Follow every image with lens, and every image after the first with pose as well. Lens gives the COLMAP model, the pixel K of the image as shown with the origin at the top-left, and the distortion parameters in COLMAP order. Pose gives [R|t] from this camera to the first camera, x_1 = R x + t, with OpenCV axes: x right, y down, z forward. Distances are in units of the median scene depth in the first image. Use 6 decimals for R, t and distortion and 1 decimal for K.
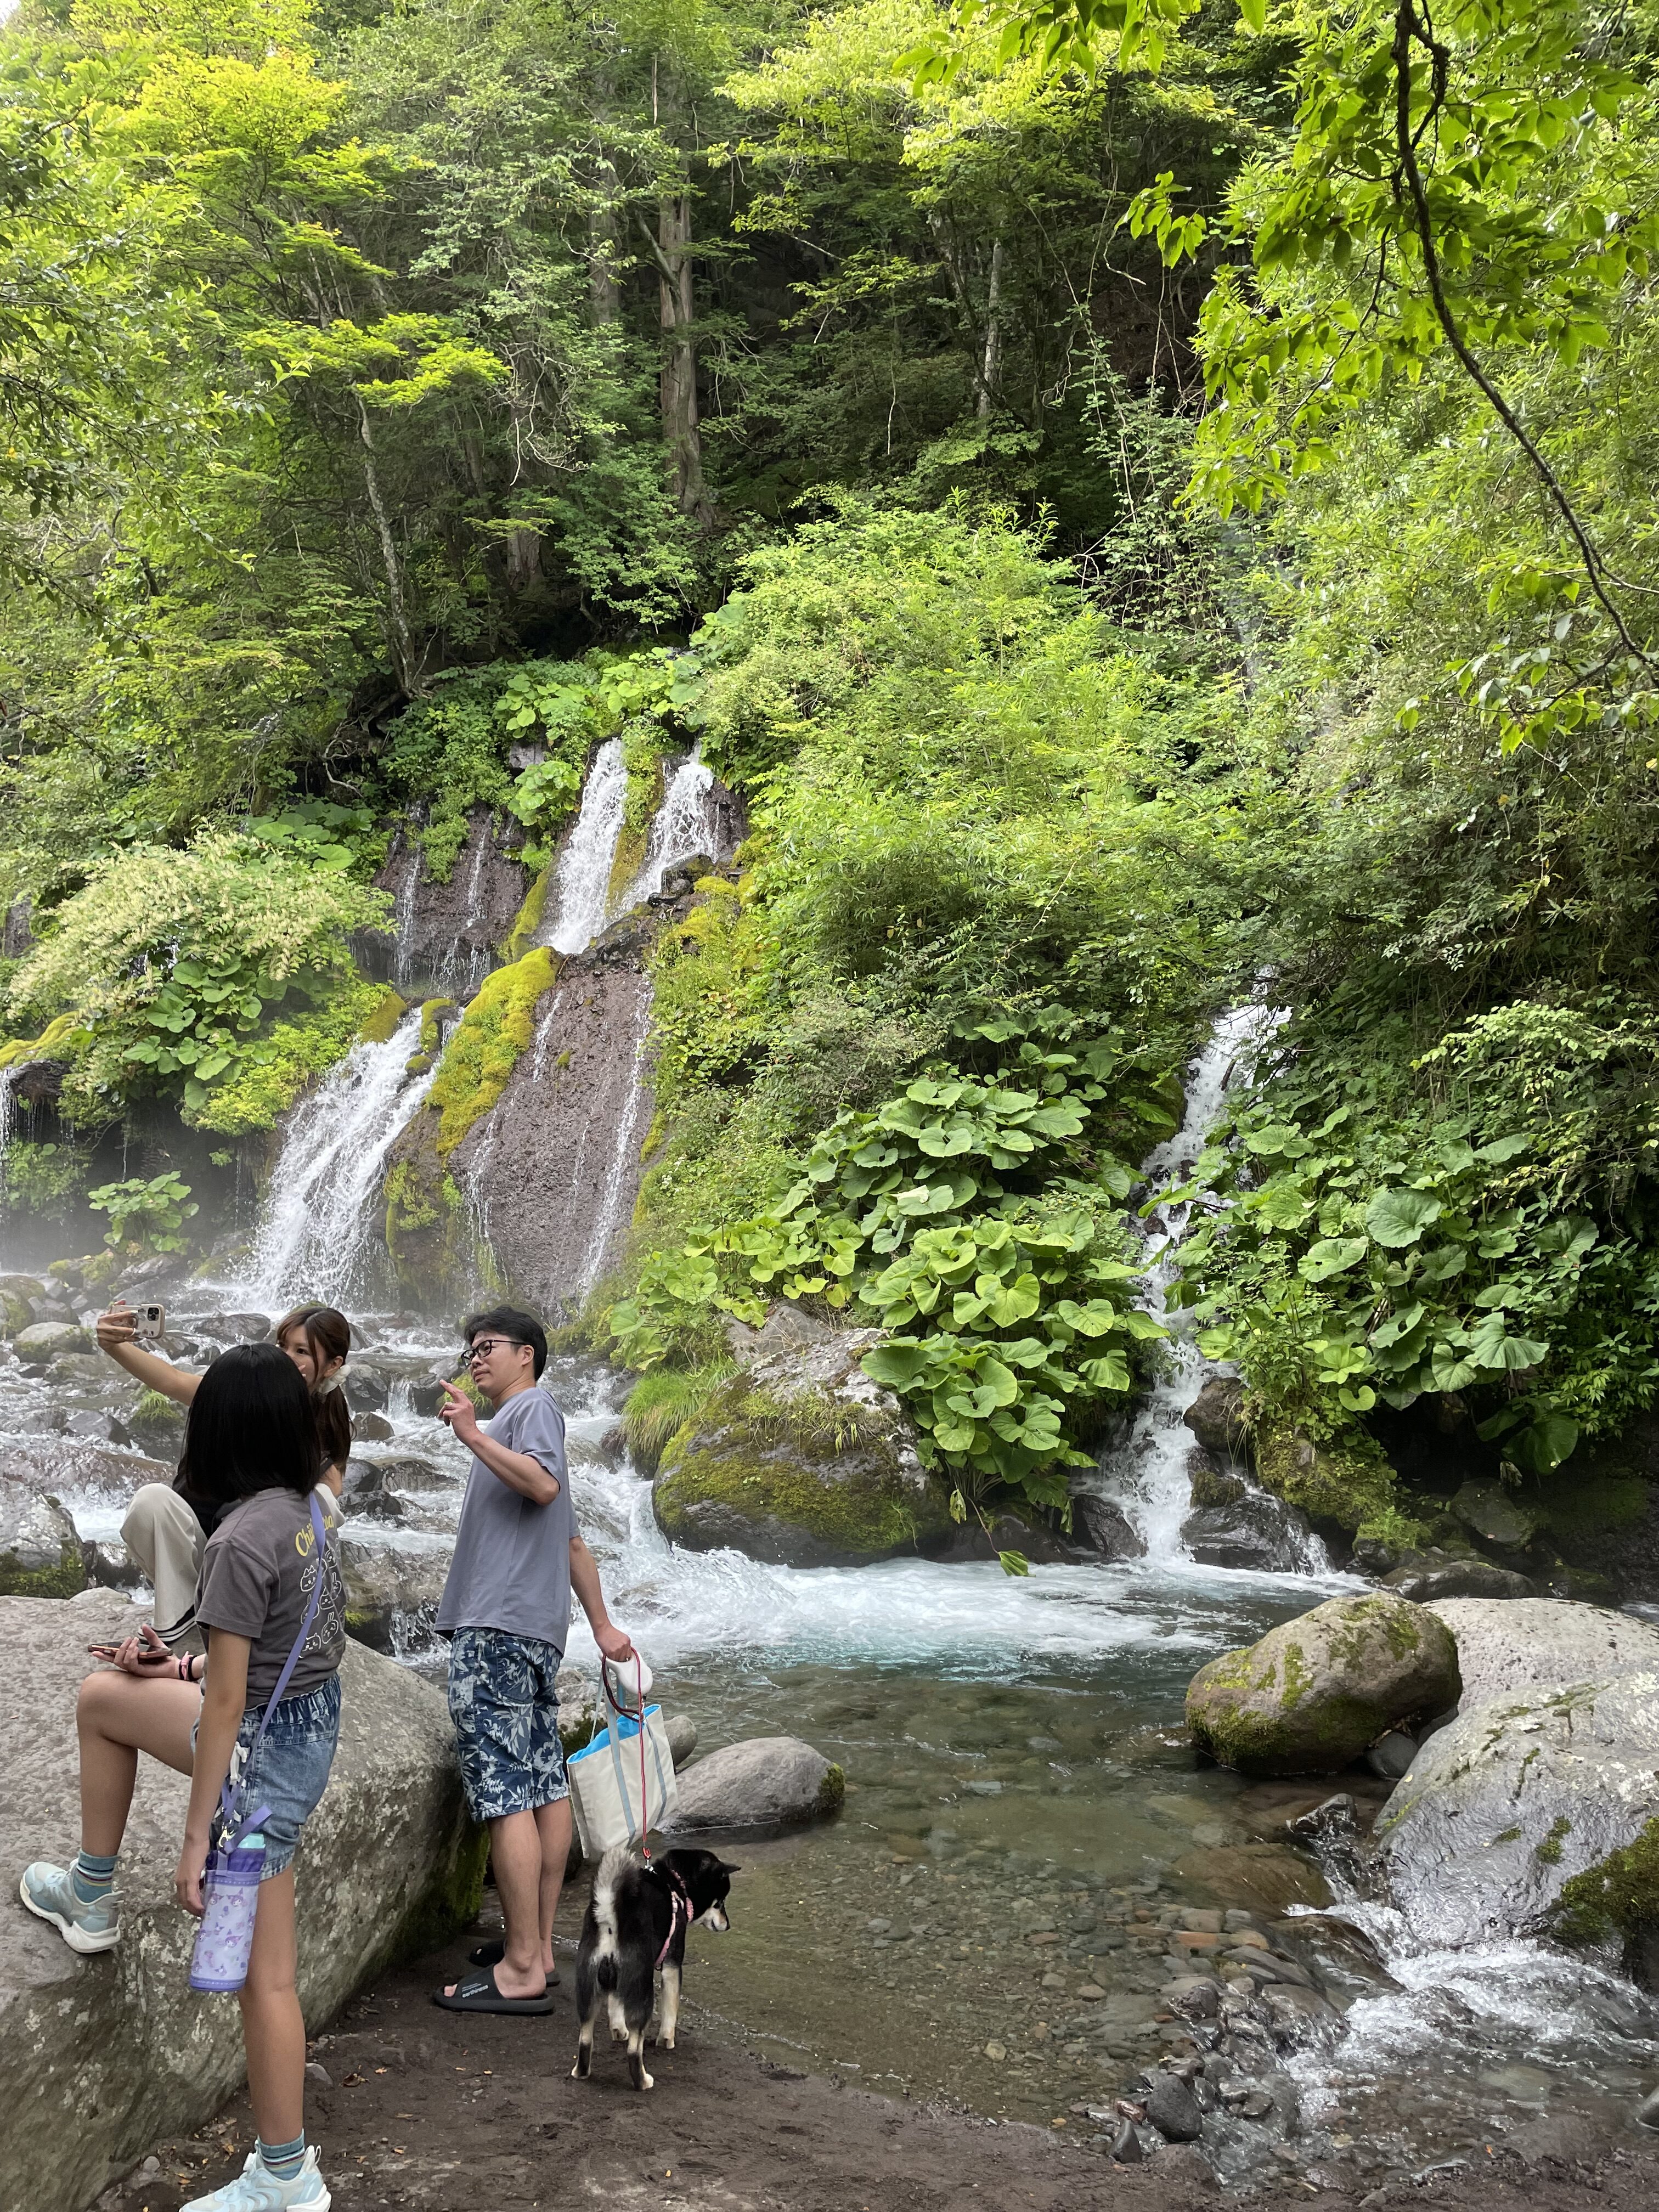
lens RADIAL K [[1666.4, 0, 818.8], [0, 1666.4, 1091.3], [0, 0, 1]] dist [0.091863, -0.116786]
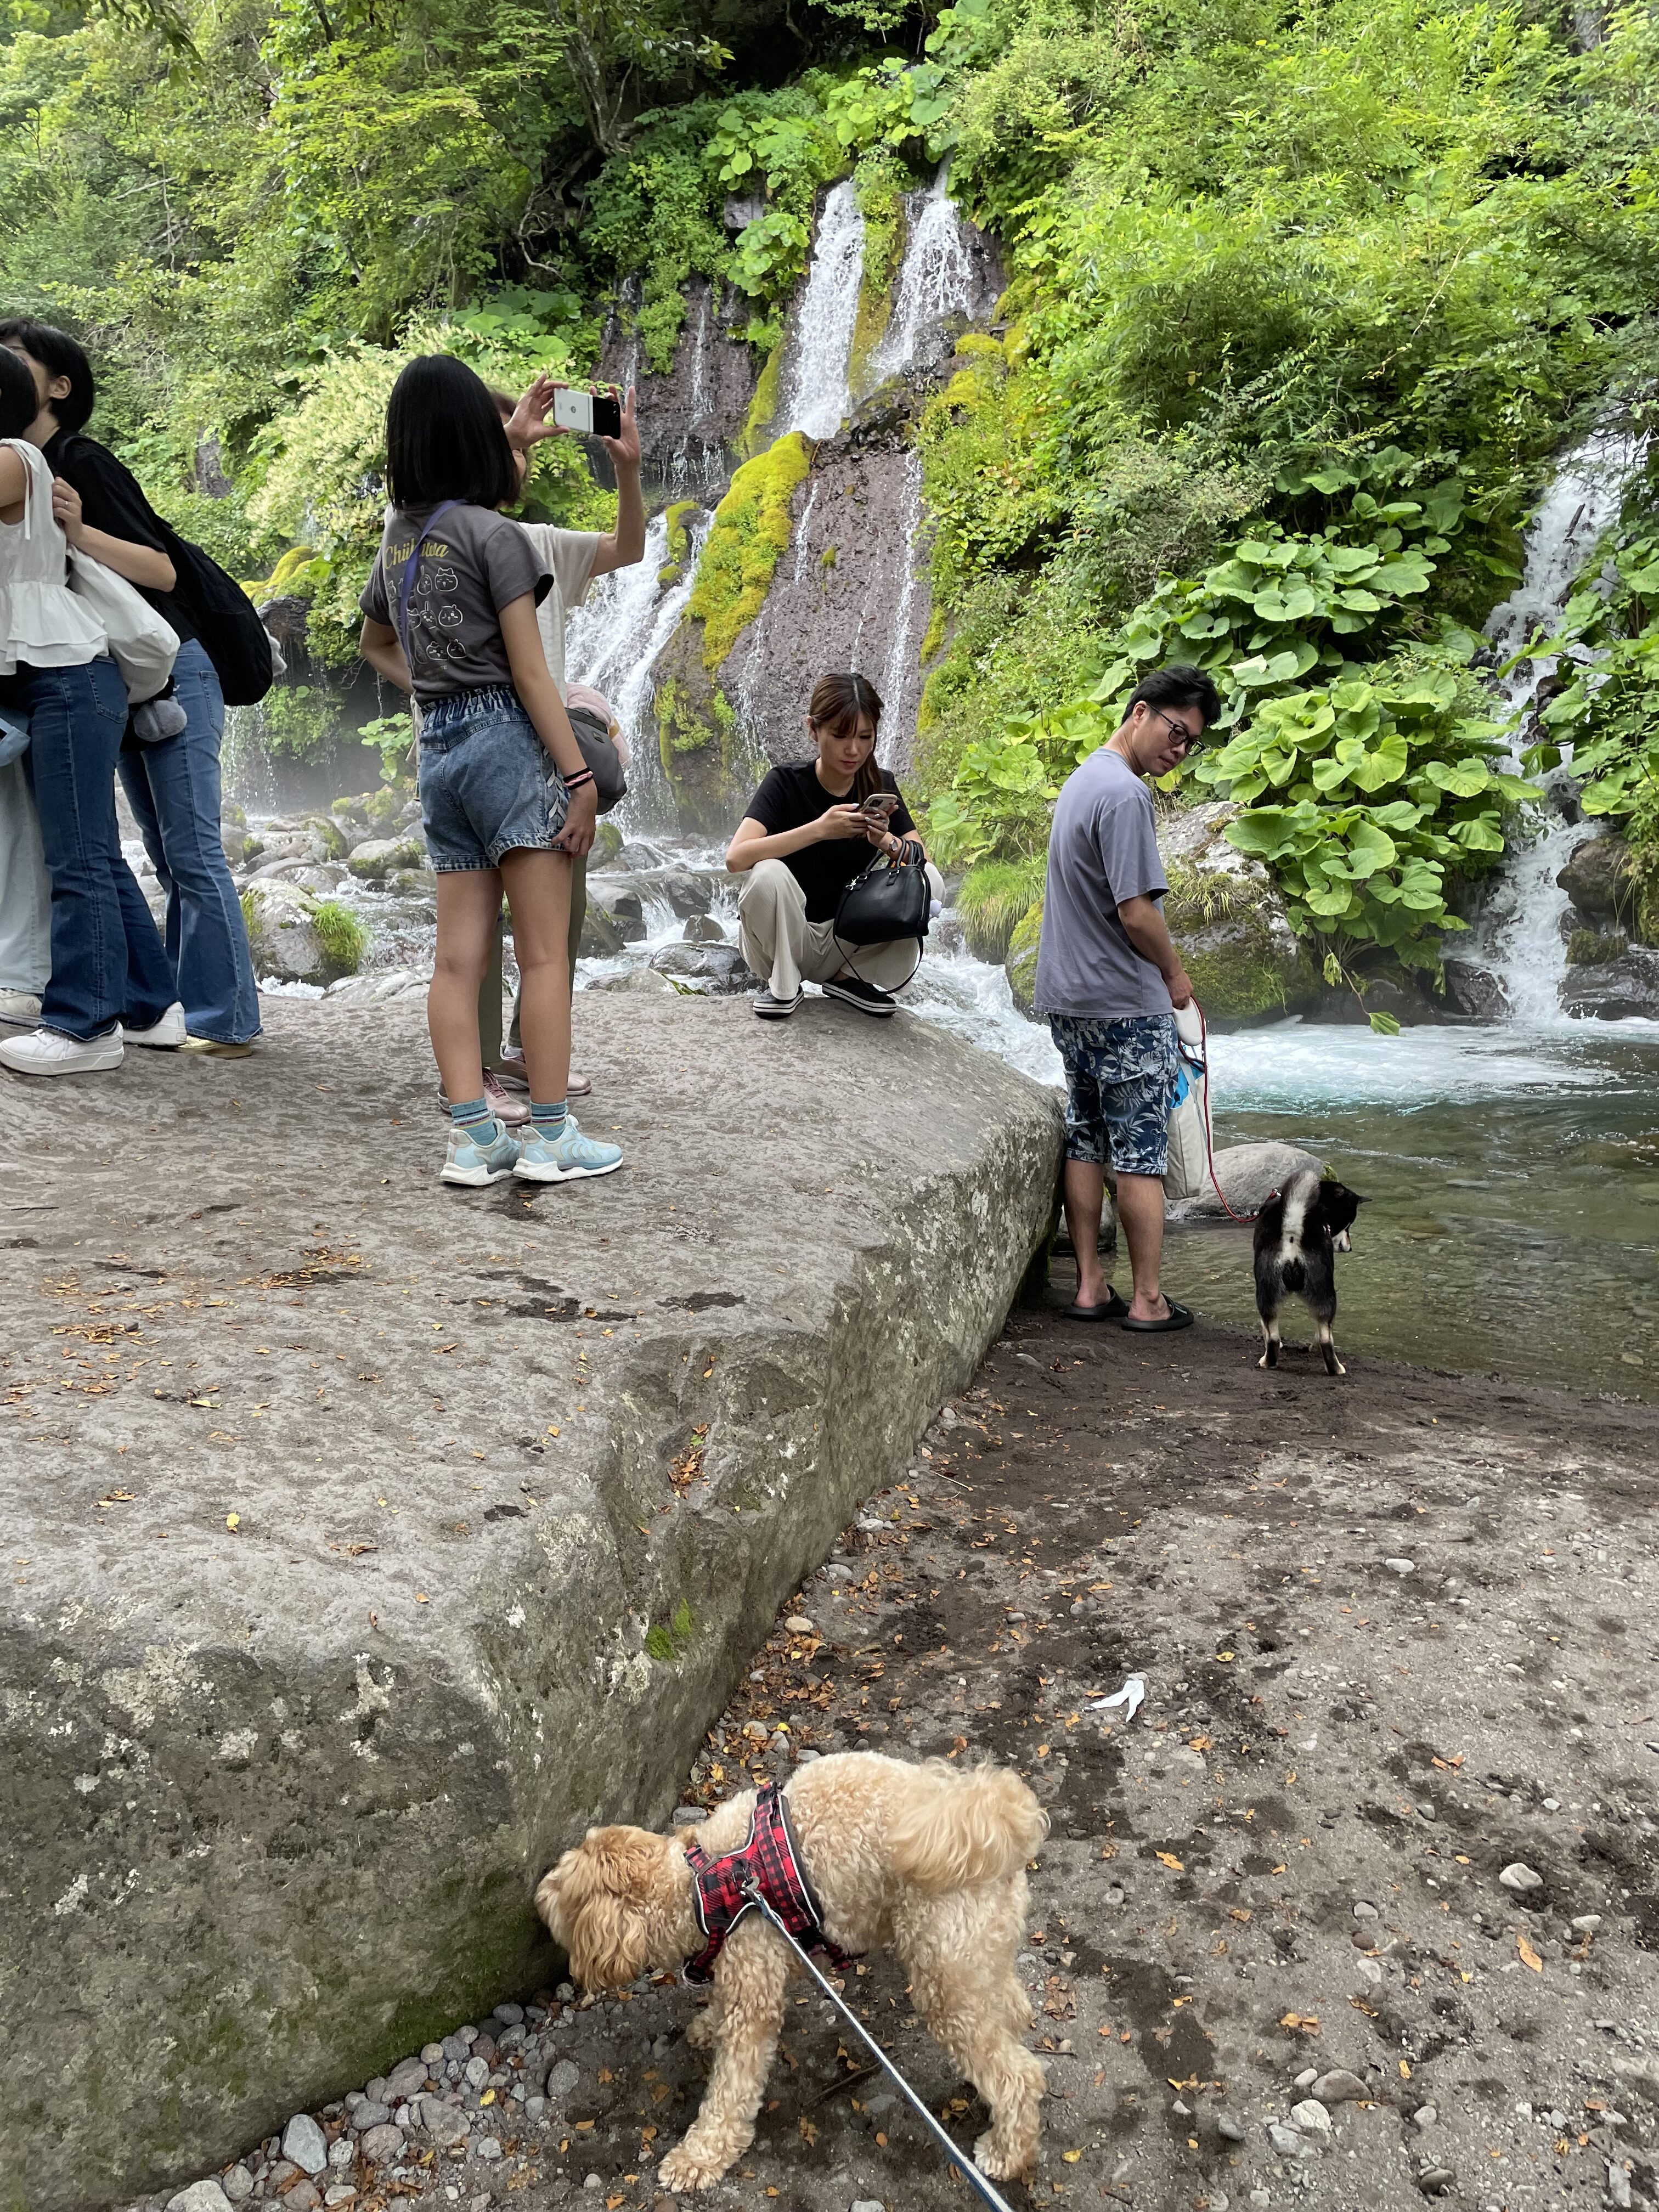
lens RADIAL K [[1666.4, 0, 843.4], [0, 1666.4, 1133.8], [0, 0, 1]] dist [0.091863, -0.116786]
pose [[0.995170, -0.024446, -0.095070, -0.087717], [0.050258, 0.958817, 0.279541, 0.039176], [0.084321, -0.282969, 0.955415, 0.004980]]
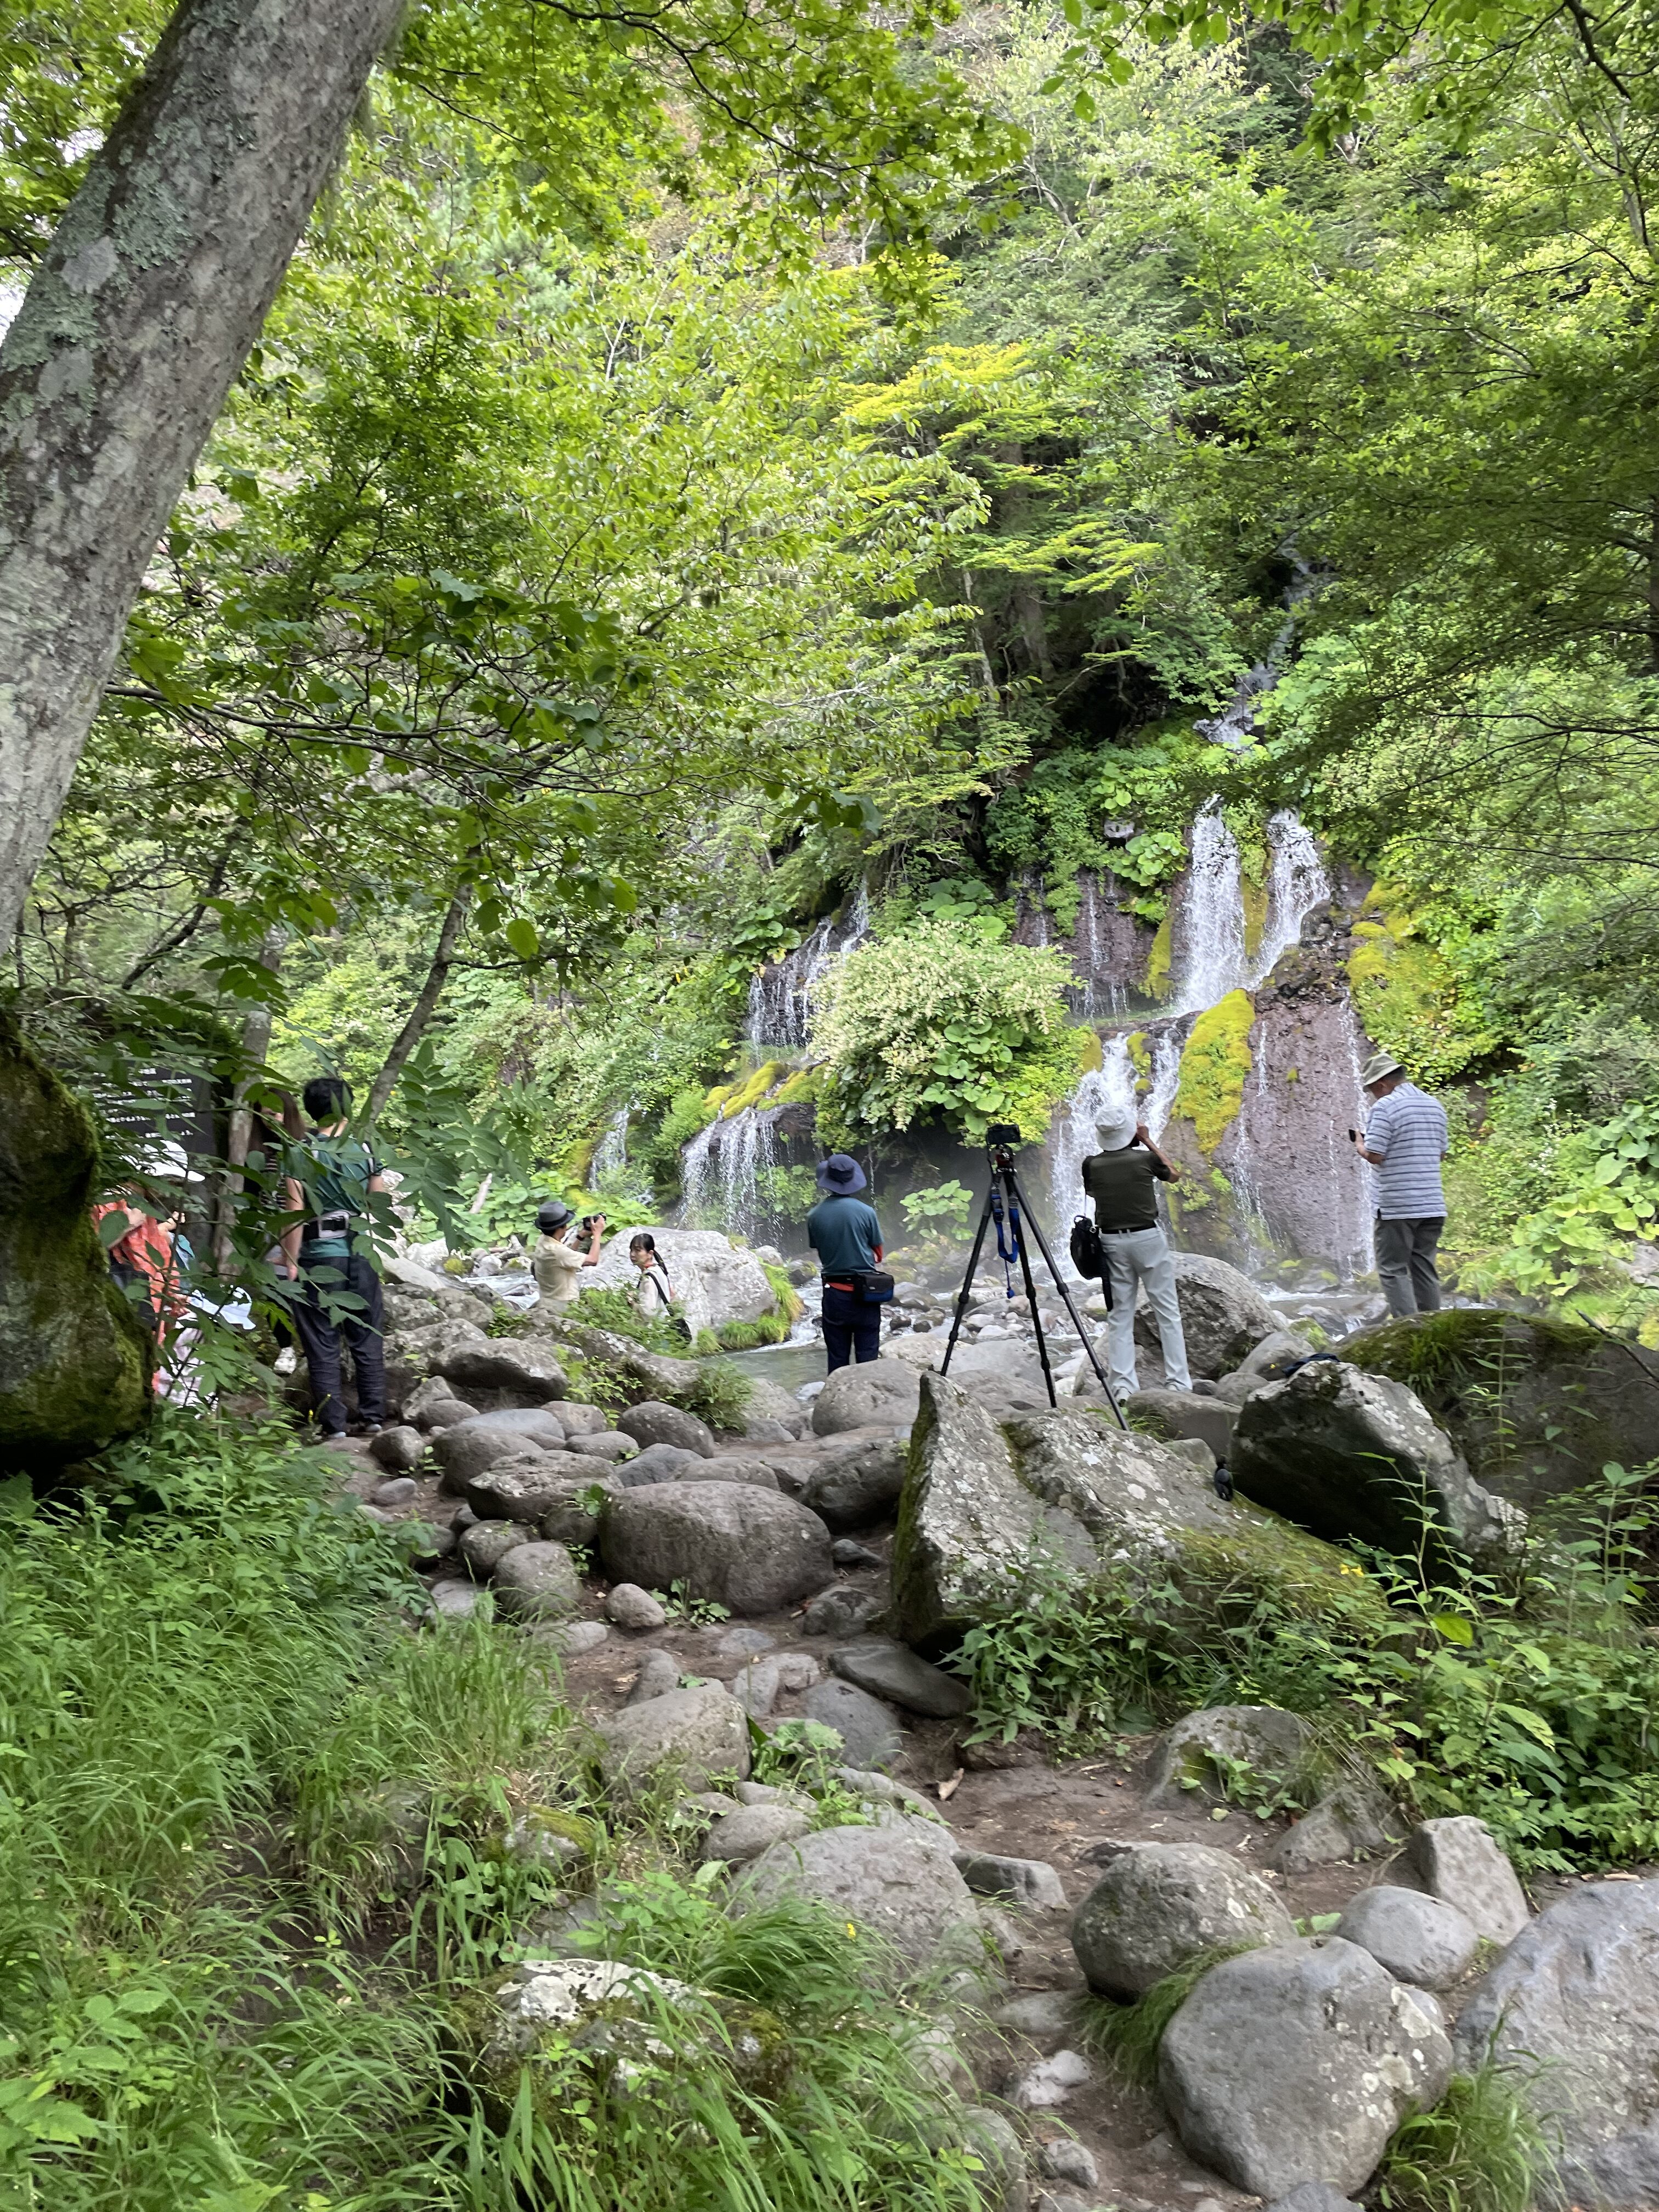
lens RADIAL K [[1658.9, 0, 819.0], [0, 1658.9, 1109.7], [0, 0, 1]] dist [0.074416, 0.001111]
pose [[0.994018, -0.091023, -0.060354, -0.634161], [0.093867, 0.994517, 0.046089, -0.125273], [0.055828, -0.051479, 0.997112, -0.506643]]
